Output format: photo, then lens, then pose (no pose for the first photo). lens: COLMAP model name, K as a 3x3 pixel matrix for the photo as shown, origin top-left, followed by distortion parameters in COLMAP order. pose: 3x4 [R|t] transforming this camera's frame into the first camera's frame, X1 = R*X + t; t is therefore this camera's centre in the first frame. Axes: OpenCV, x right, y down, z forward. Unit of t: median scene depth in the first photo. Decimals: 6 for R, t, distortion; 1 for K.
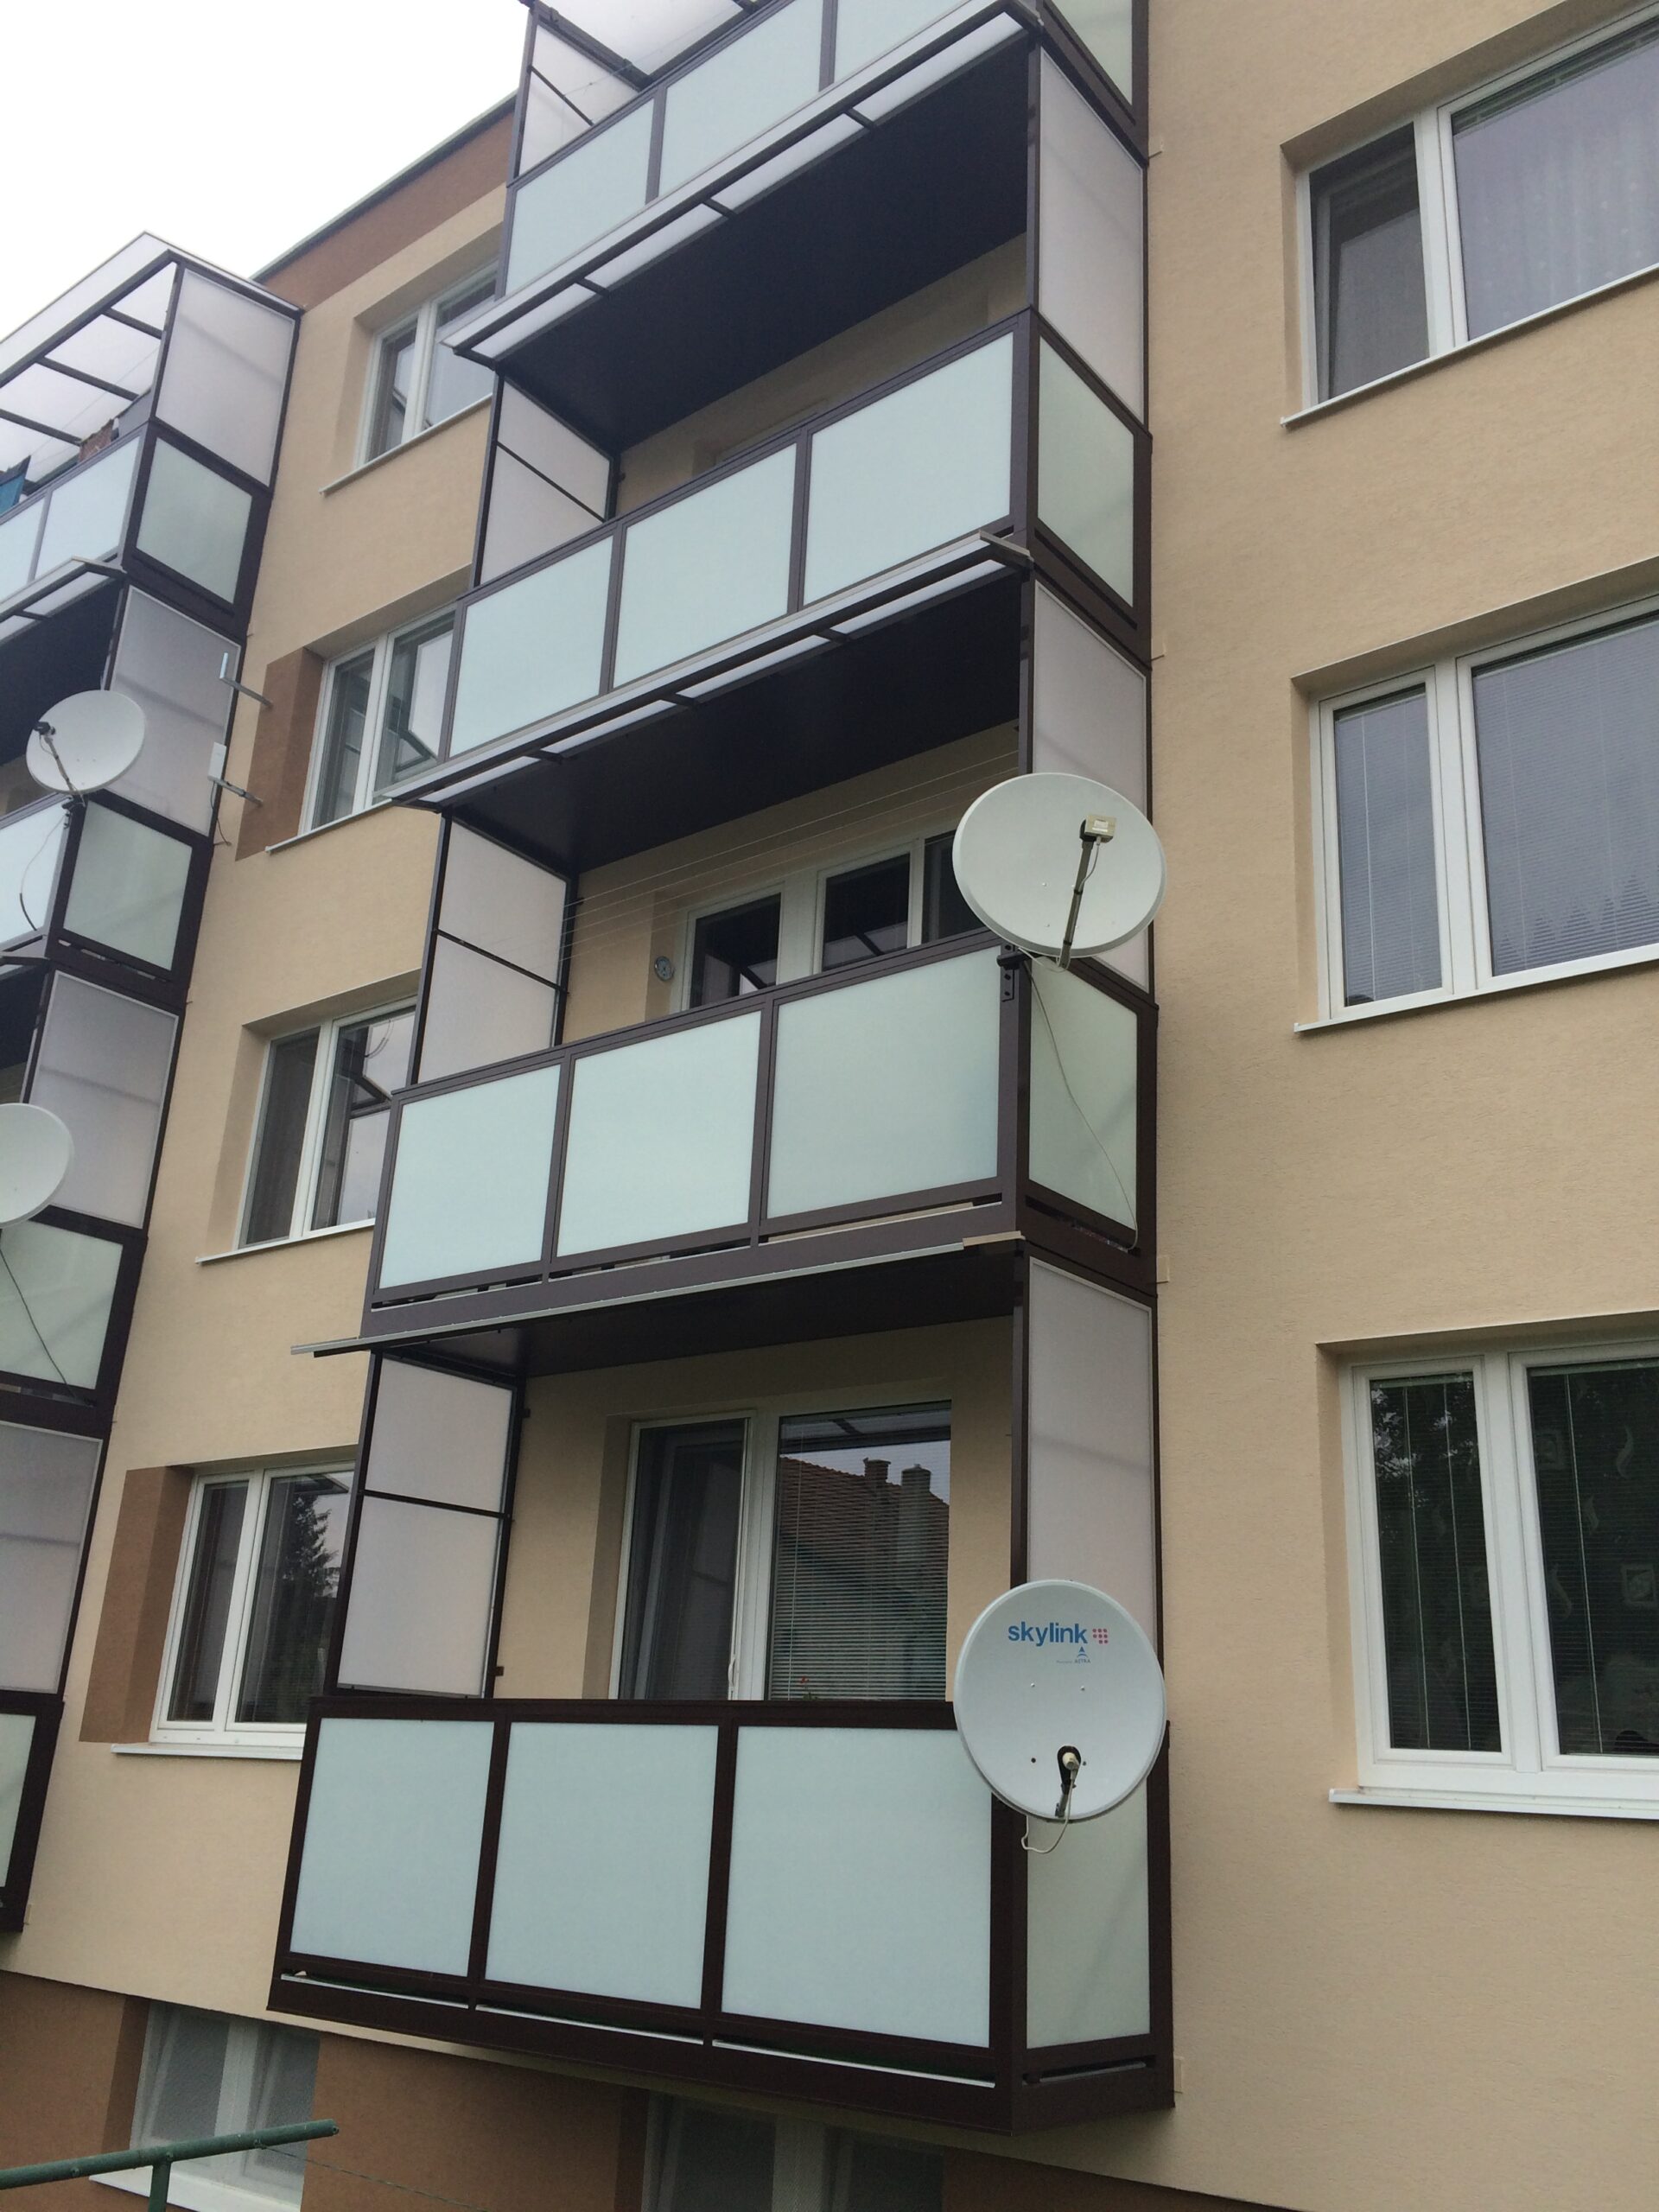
lens RADIAL K [[1889.6, 0, 829.5], [0, 1889.6, 1106.0], [0, 0, 1]] dist [0.082580, -0.099409]
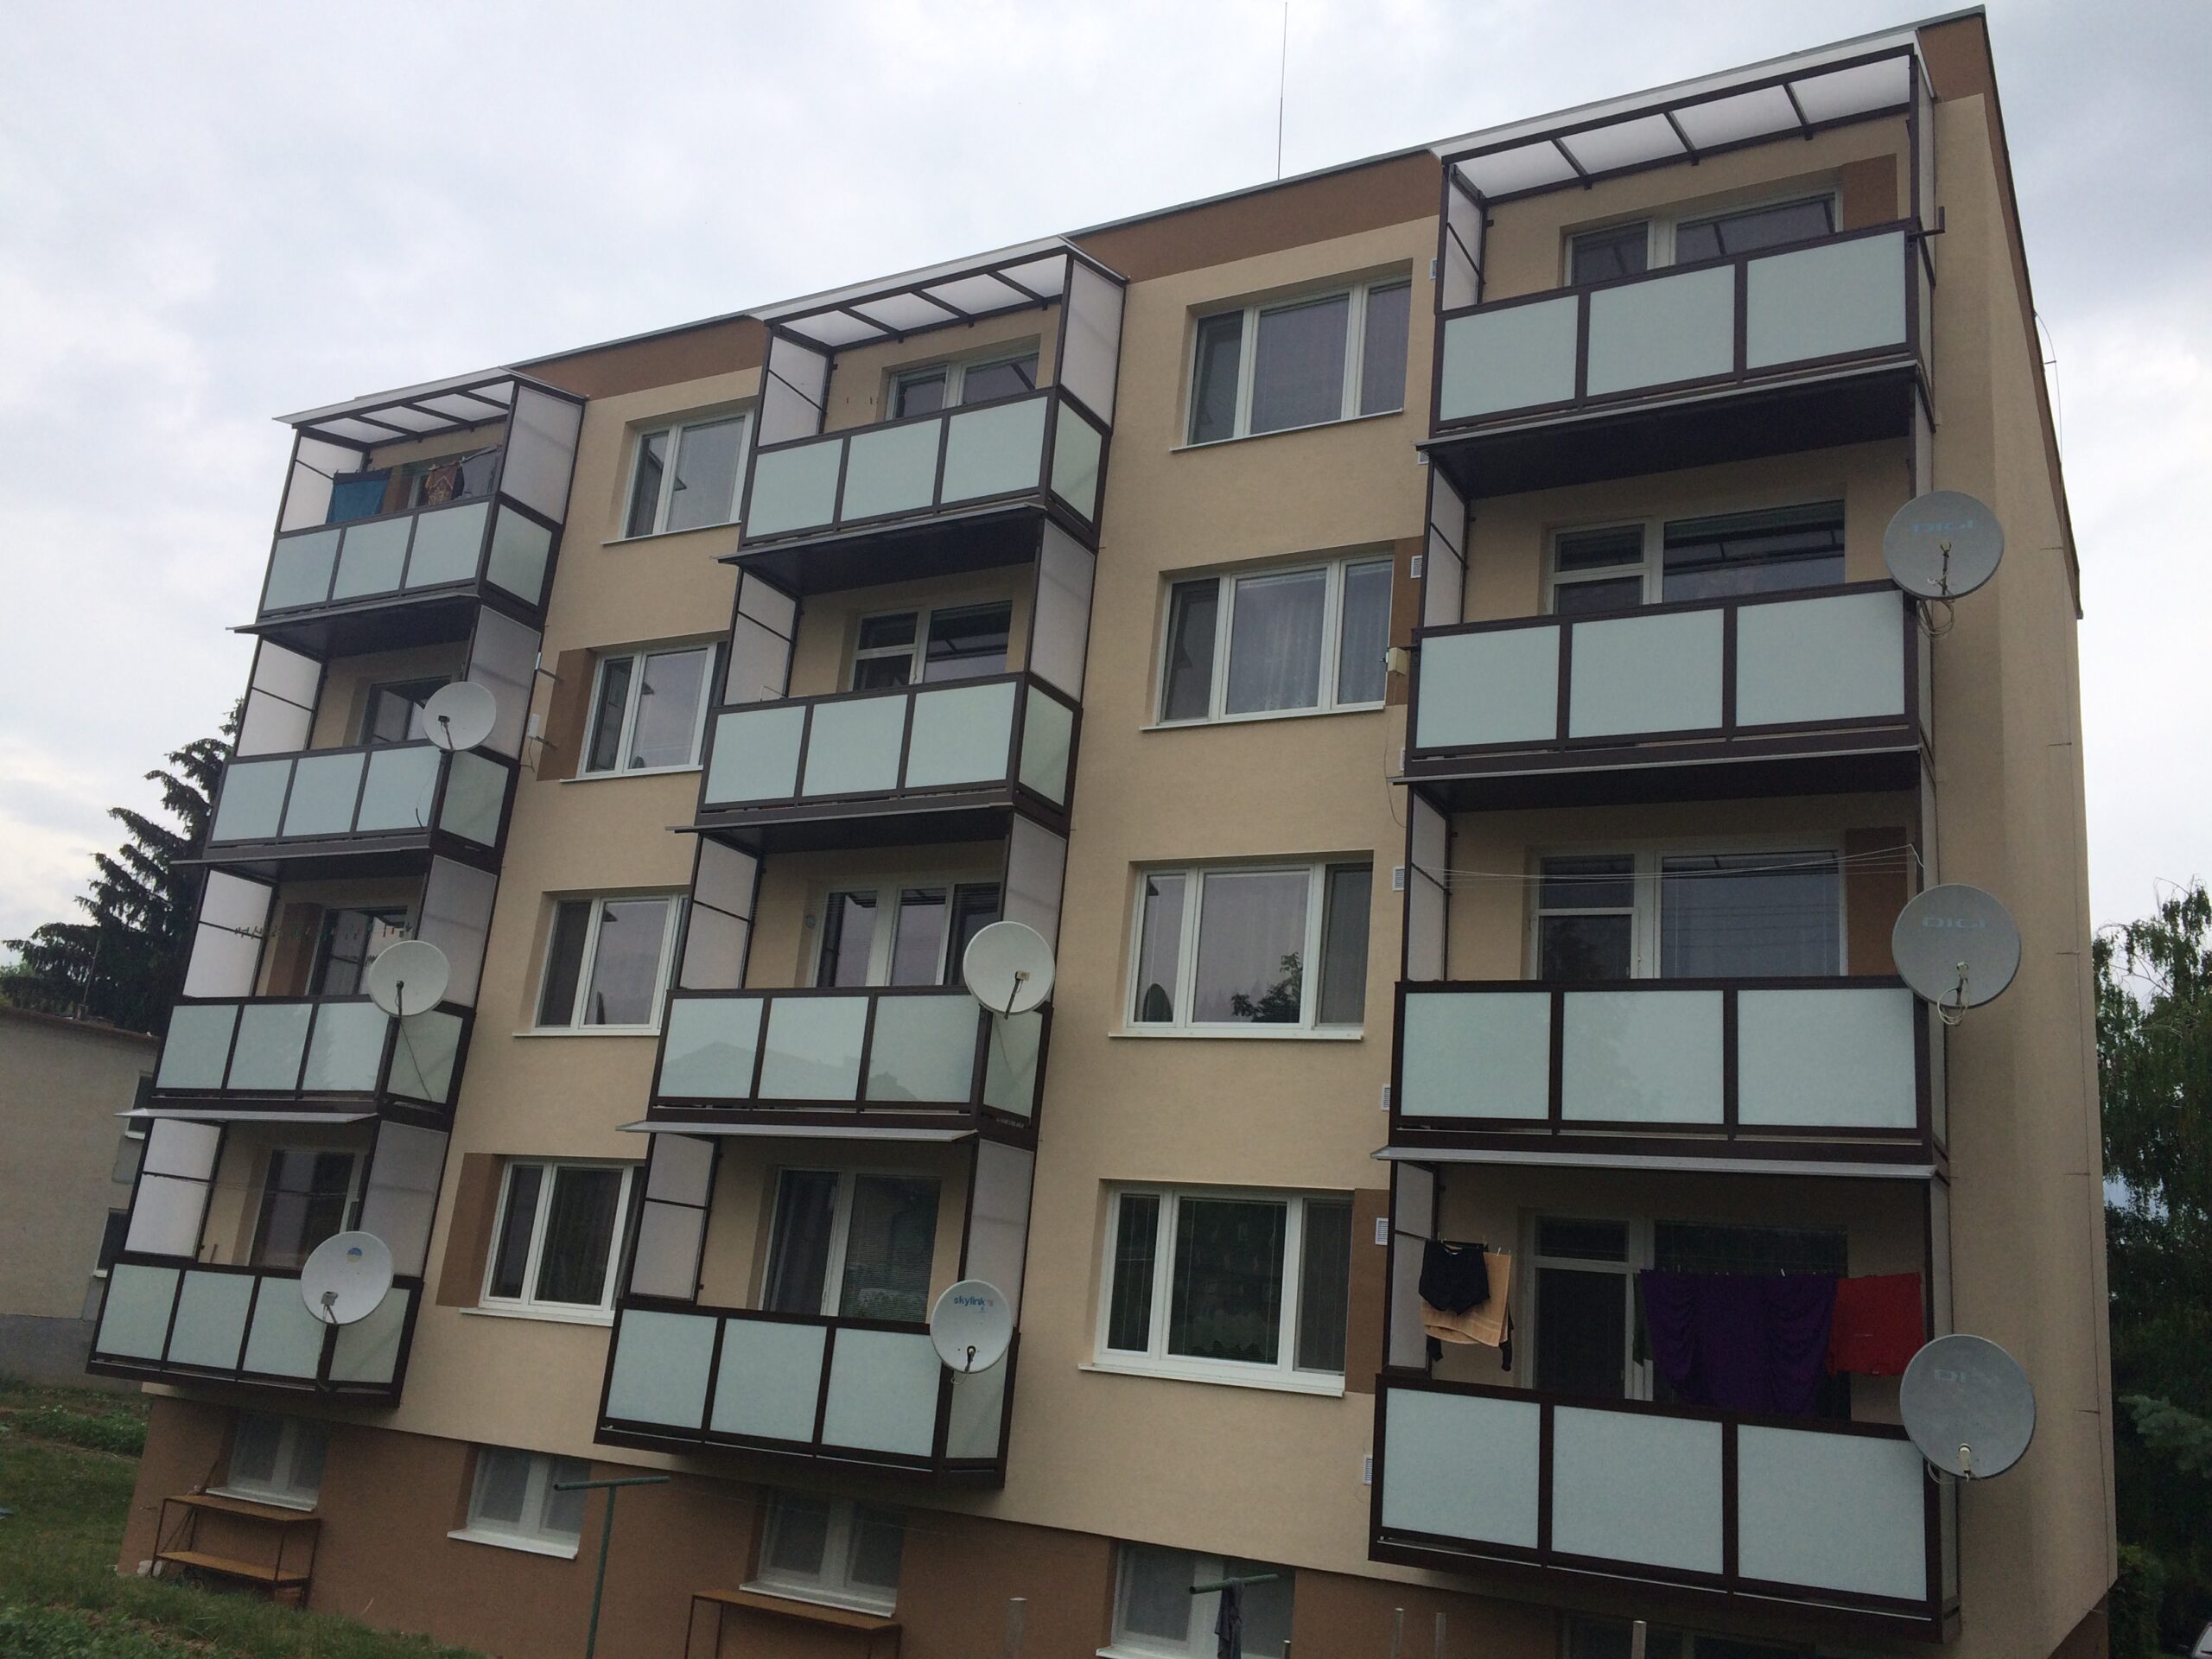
lens RADIAL K [[1880.4, 0, 1106.0], [0, 1880.4, 829.5], [0, 0, 1]] dist [0.063976, -0.009416]
pose [[0.986541, 0.085708, 0.139252, -0.069967], [-0.096806, 0.992475, 0.074973, -0.350315], [-0.131778, -0.087445, 0.987415, -0.921981]]
